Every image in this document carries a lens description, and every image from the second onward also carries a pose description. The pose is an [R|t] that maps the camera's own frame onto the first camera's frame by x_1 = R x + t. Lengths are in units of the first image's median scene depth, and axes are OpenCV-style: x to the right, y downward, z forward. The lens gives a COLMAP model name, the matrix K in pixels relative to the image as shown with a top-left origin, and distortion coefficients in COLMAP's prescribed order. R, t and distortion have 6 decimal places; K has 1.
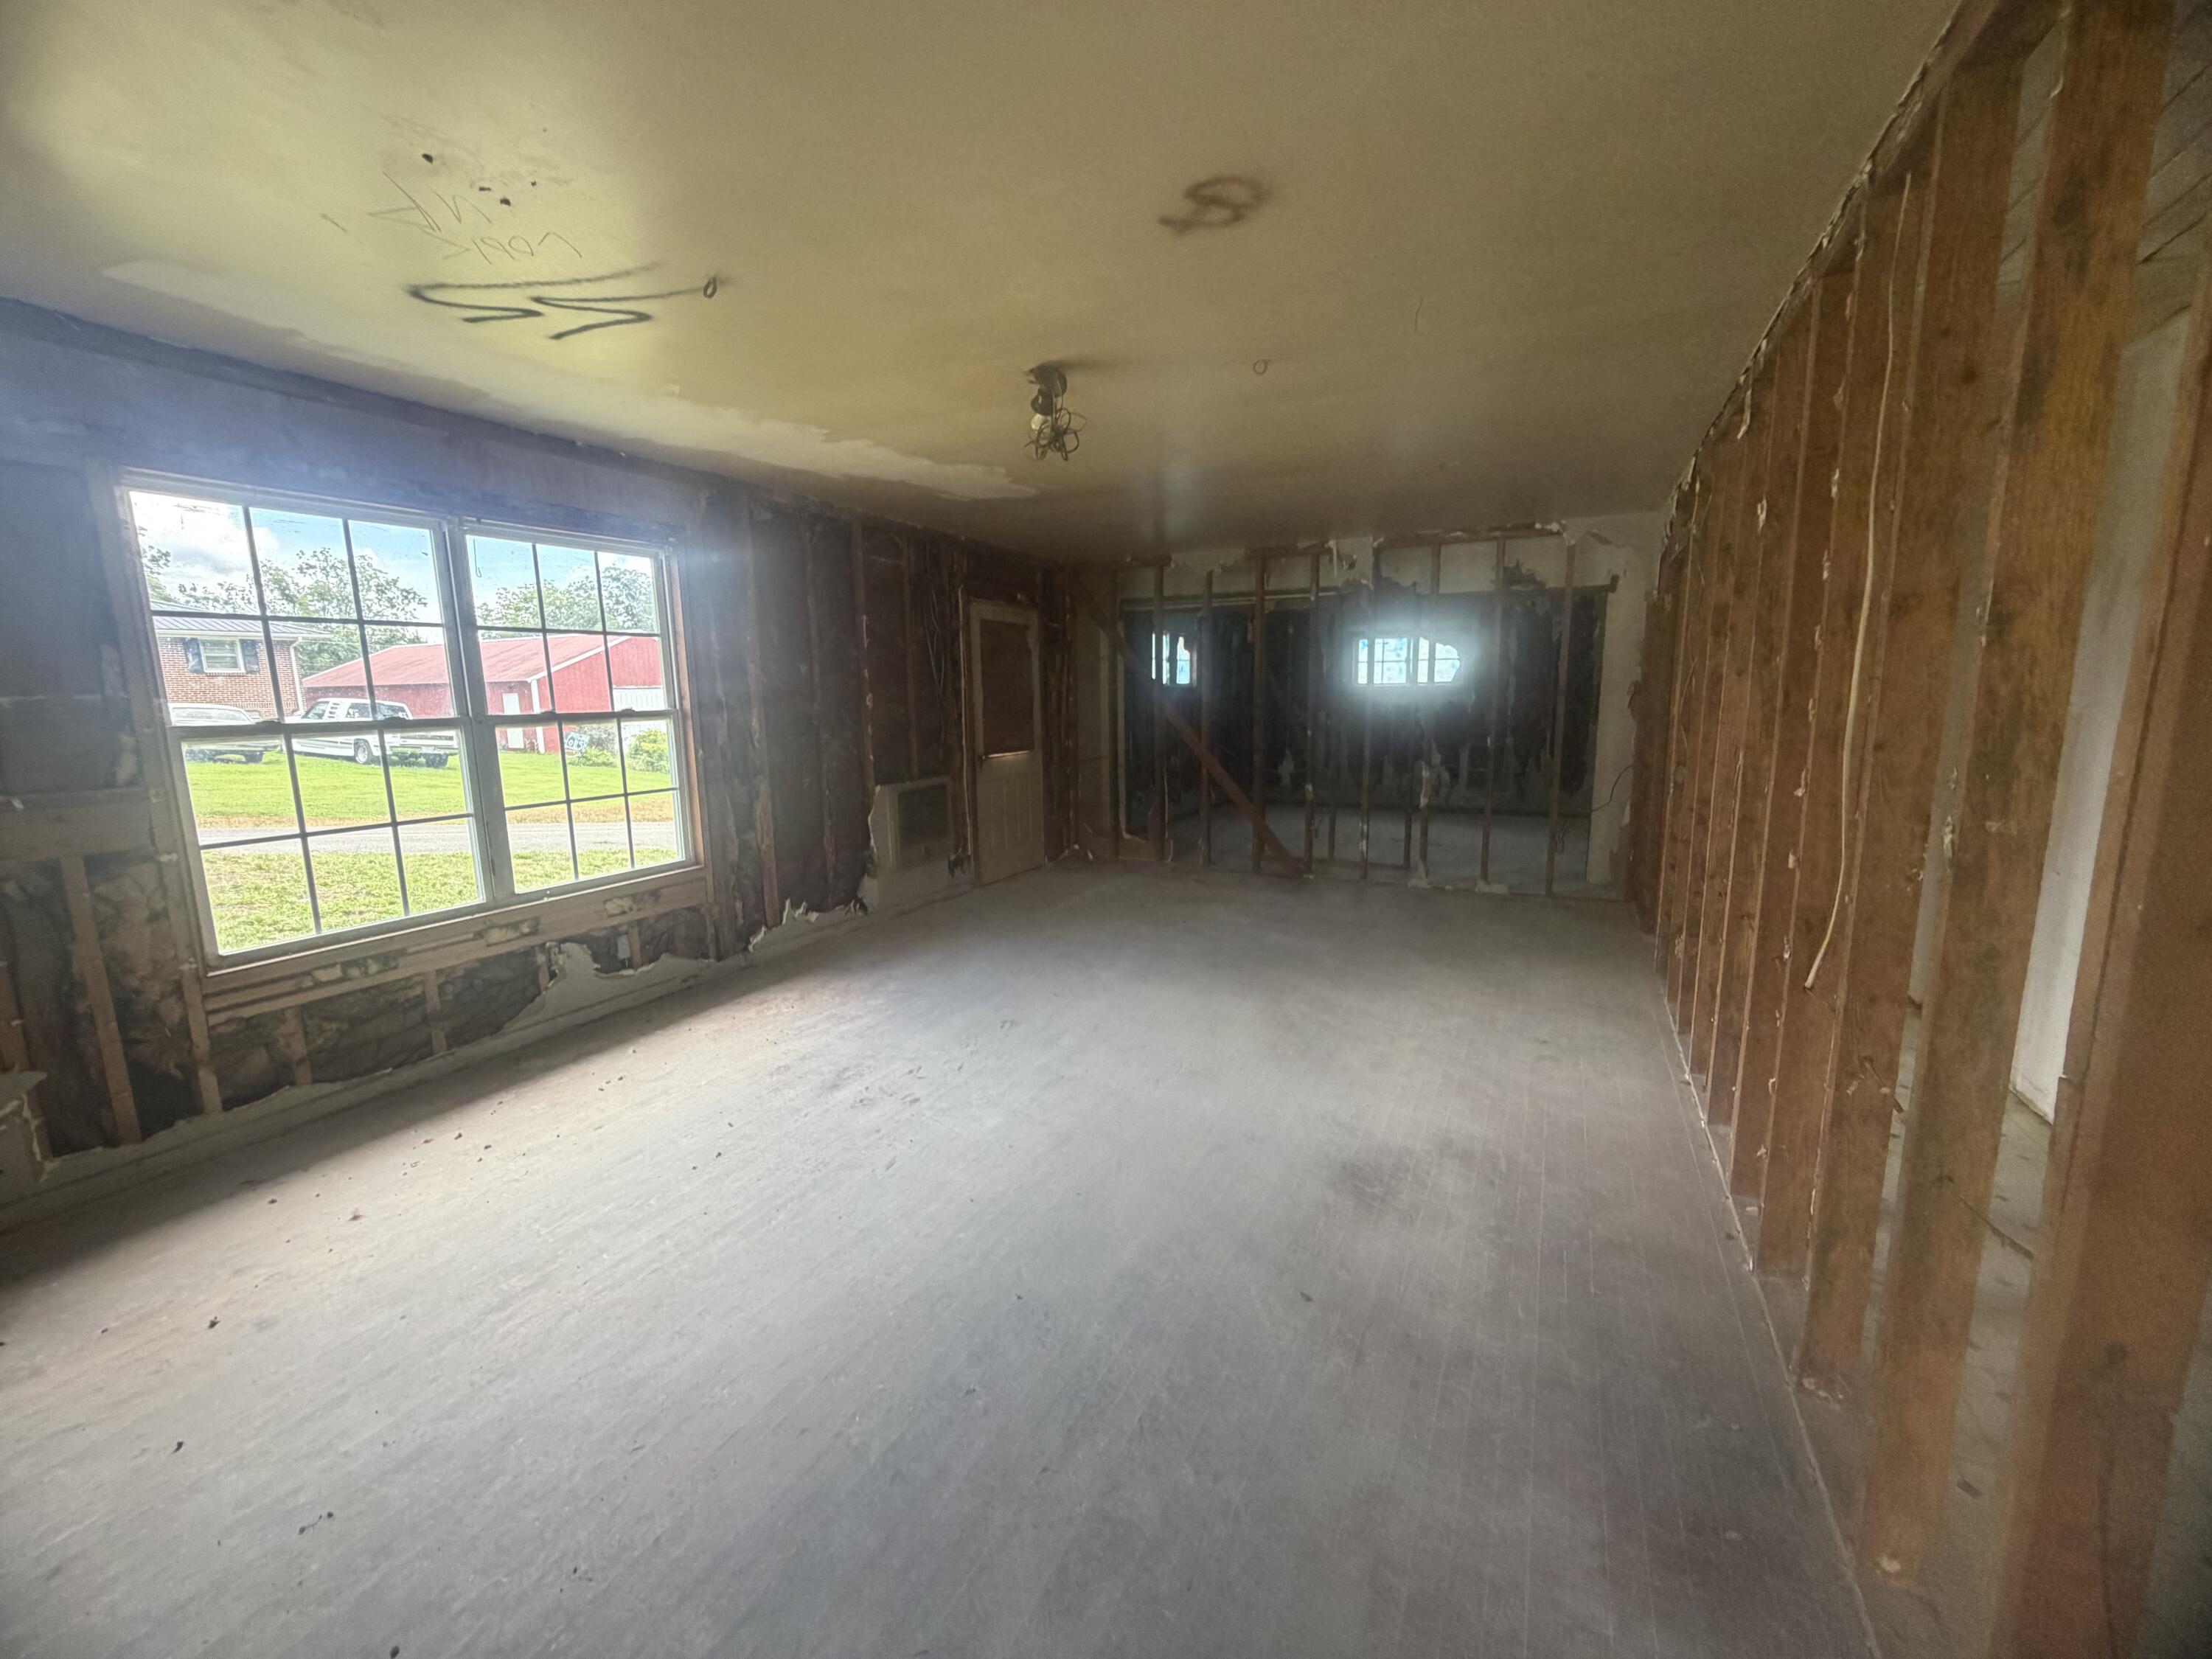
lens RADIAL K [[883.6, 0, 1102.4], [0, 883.6, 834.0], [0, 0, 1]] dist [0.000739, 0.000236]
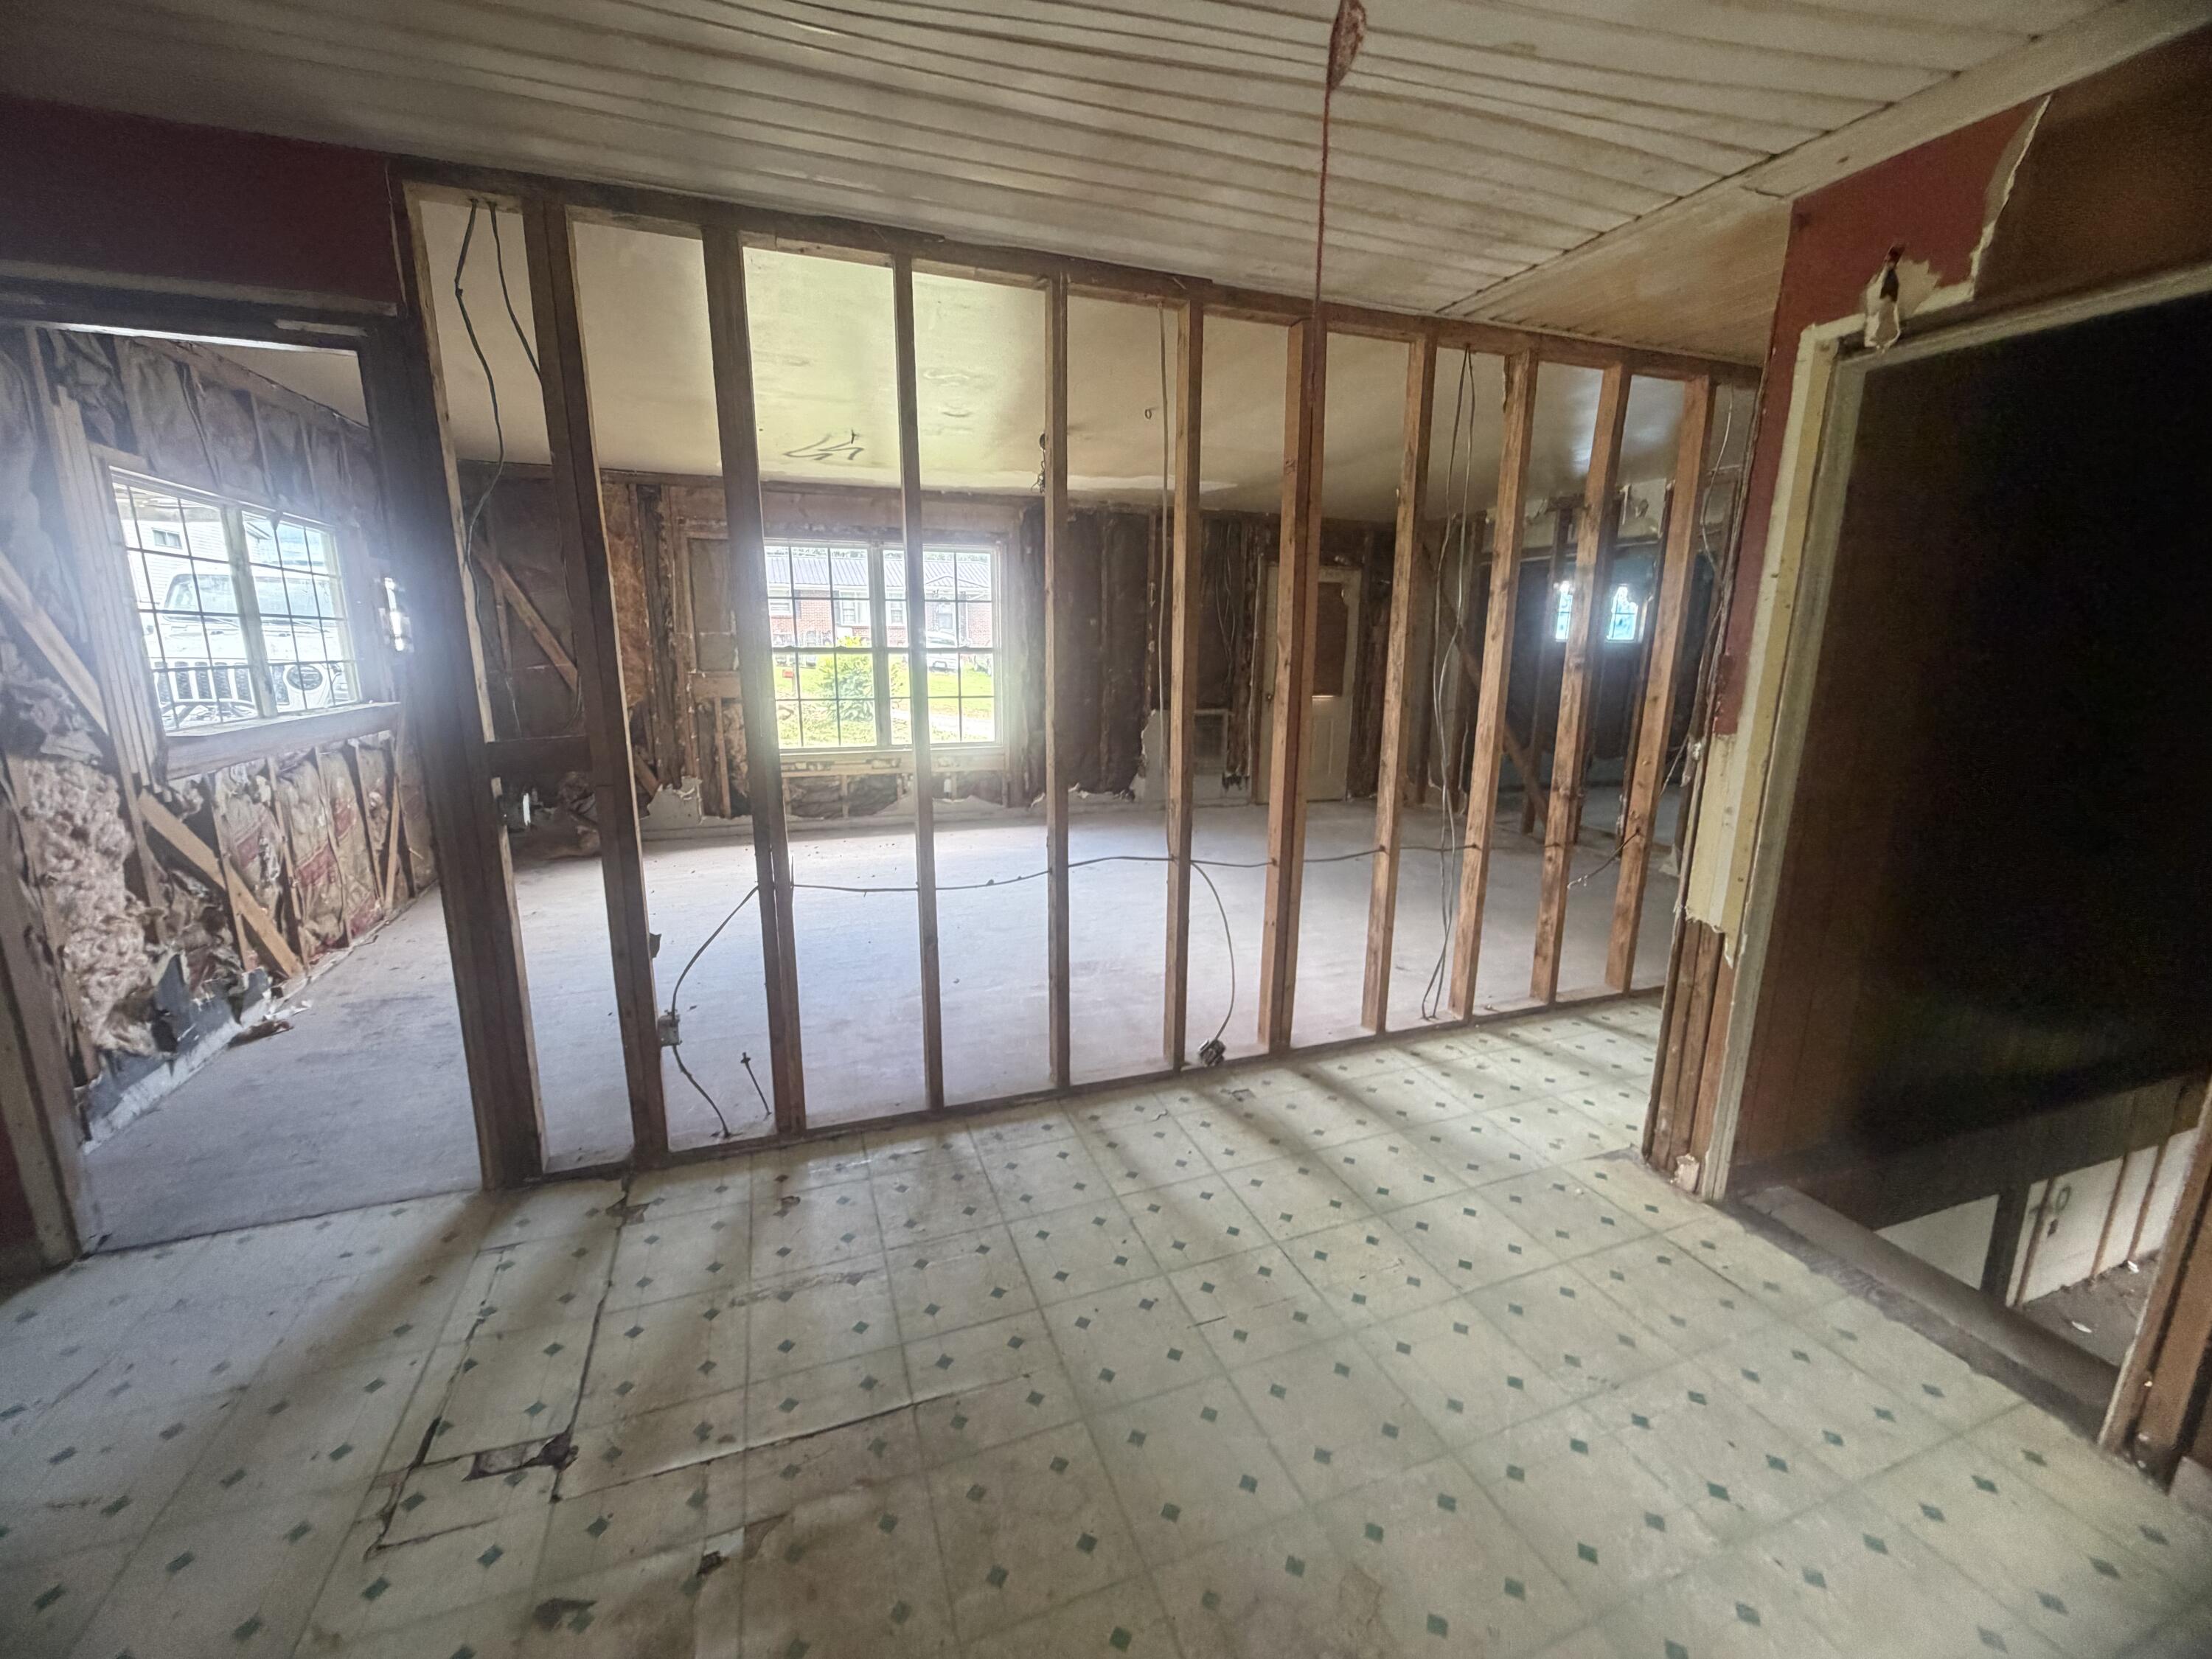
lens RADIAL K [[883.6, 0, 1102.4], [0, 883.6, 834.0], [0, 0, 1]] dist [0.000739, 0.000236]
pose [[0.729791, 0.167567, -0.662817, 0.842978], [-0.130227, 0.985819, 0.105840, -0.000372], [0.671153, 0.009075, 0.741263, -0.073187]]
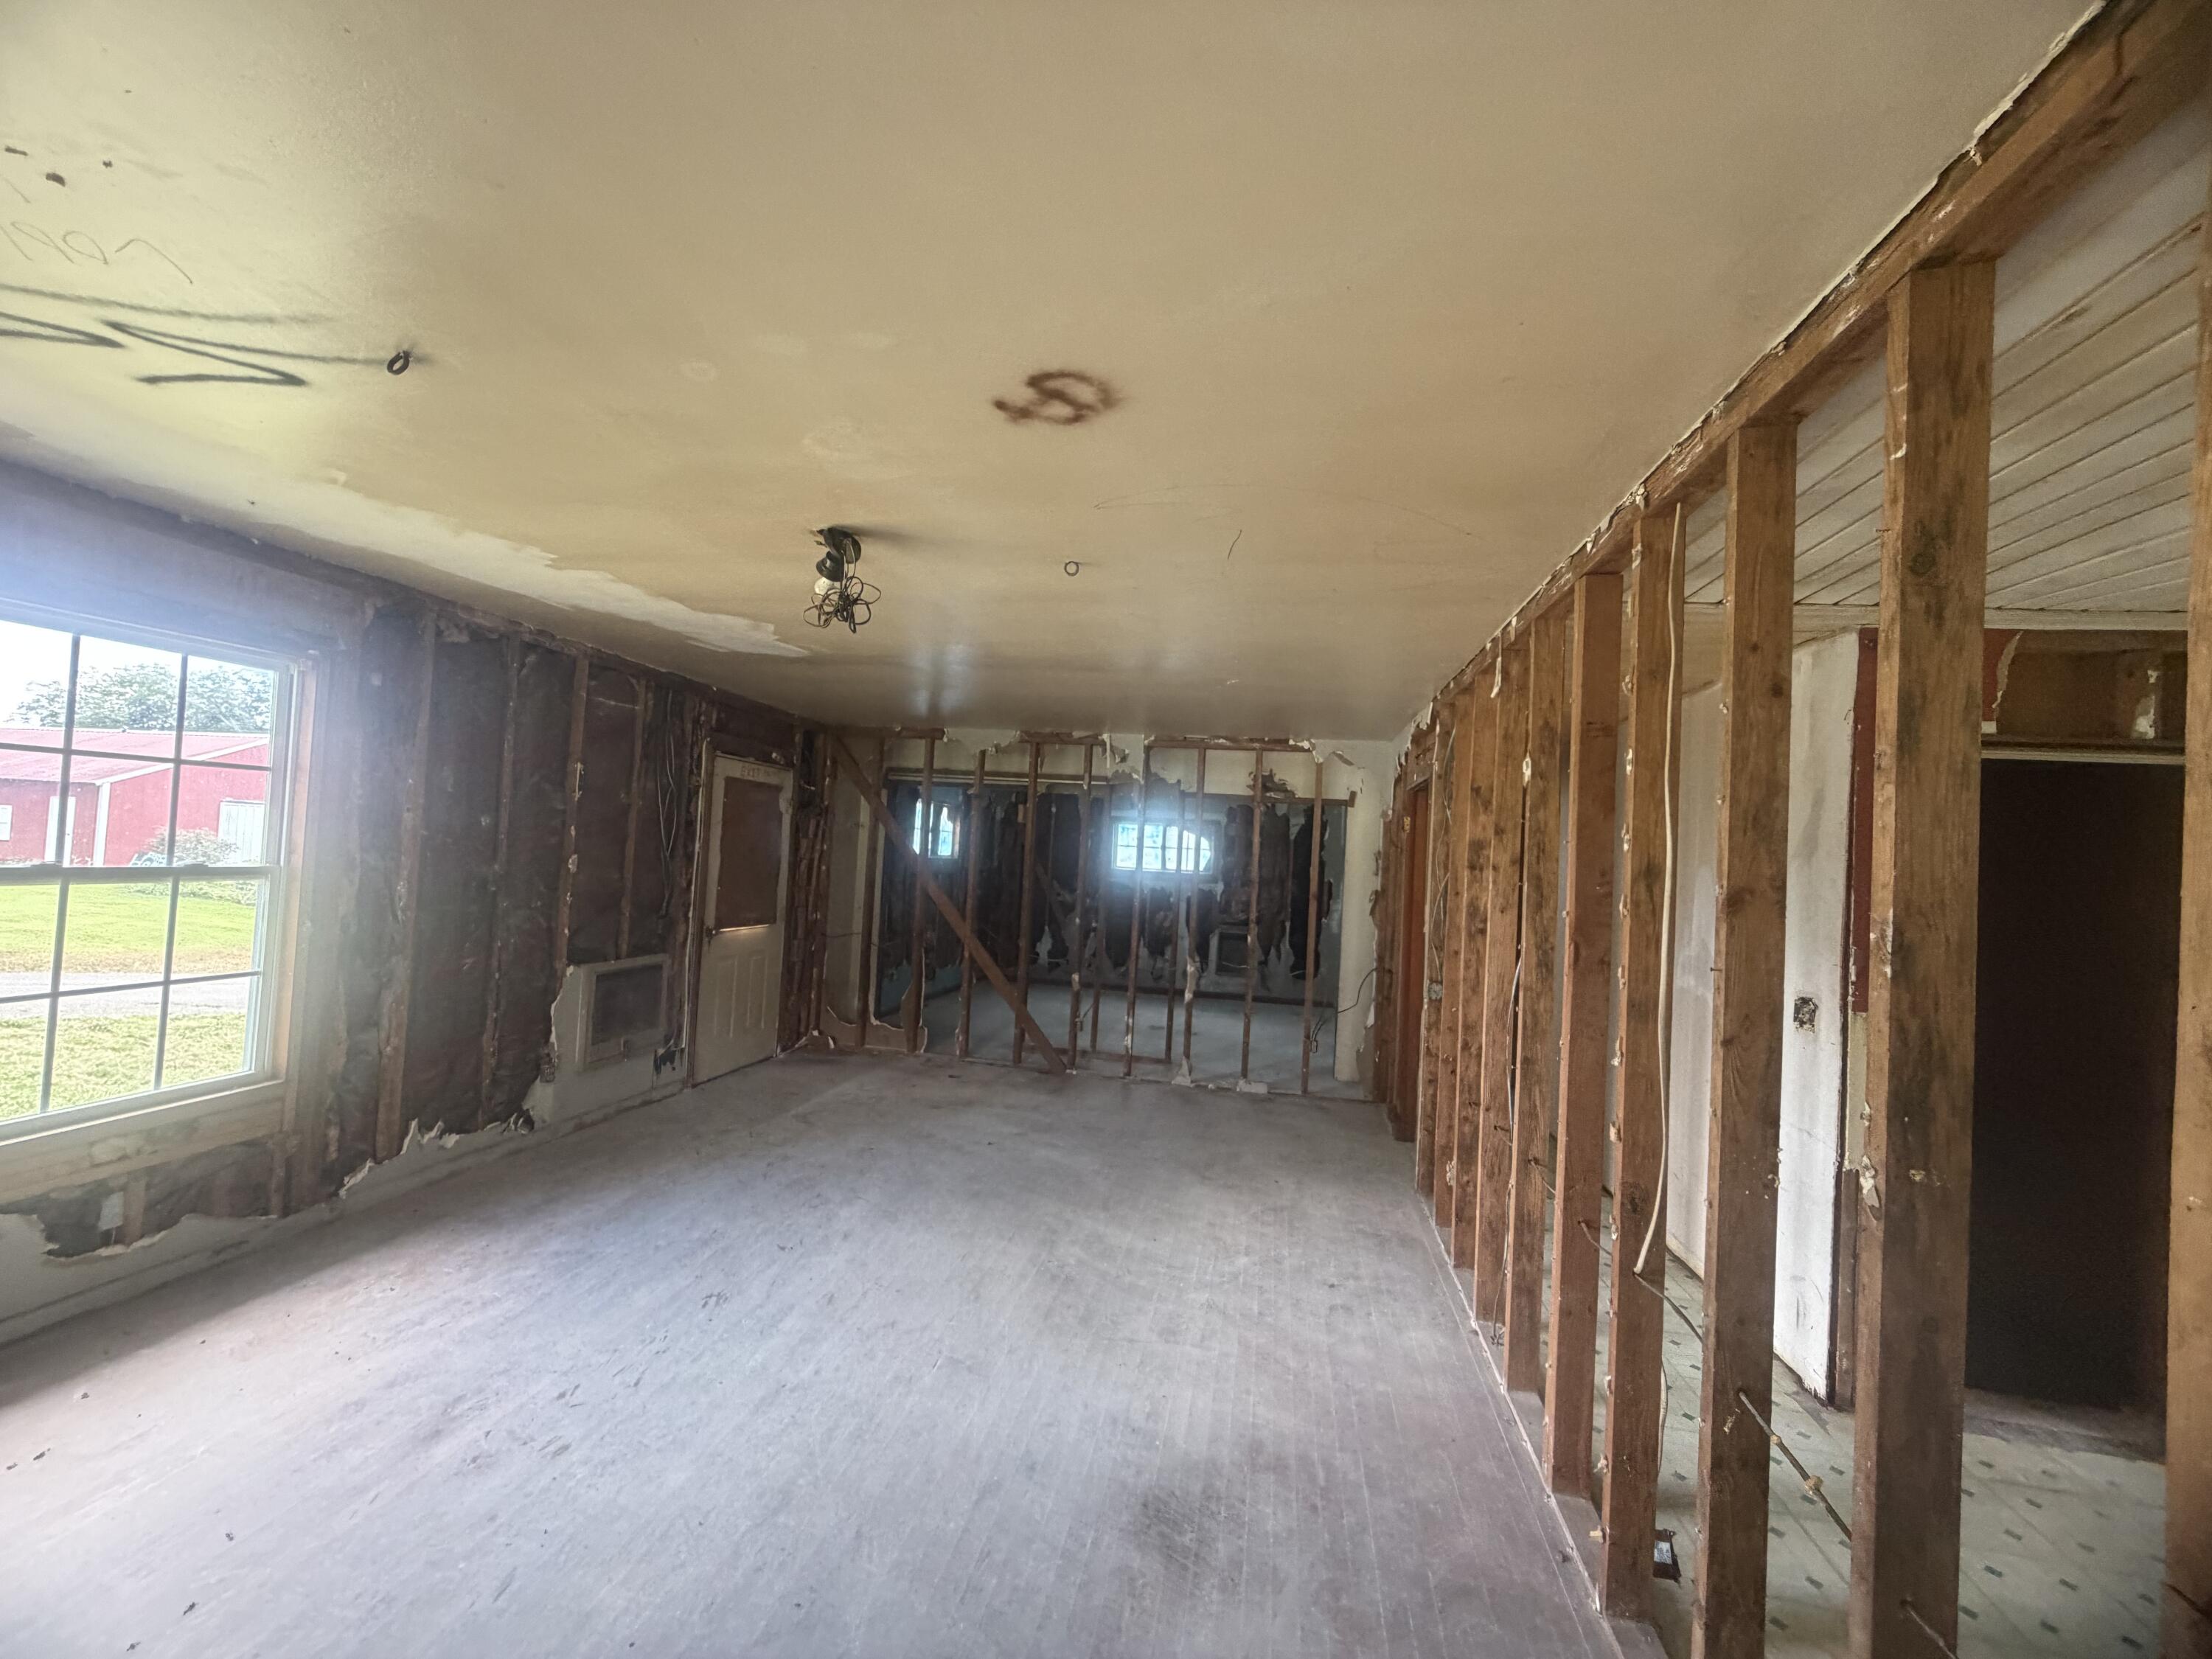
lens RADIAL K [[883.6, 0, 1102.4], [0, 883.6, 834.0], [0, 0, 1]] dist [0.000739, 0.000236]
pose [[0.959048, 0.074738, 0.273206, -0.020790], [-0.024264, 0.982693, -0.183648, -0.050078], [-0.282203, 0.169498, 0.944263, 0.096212]]
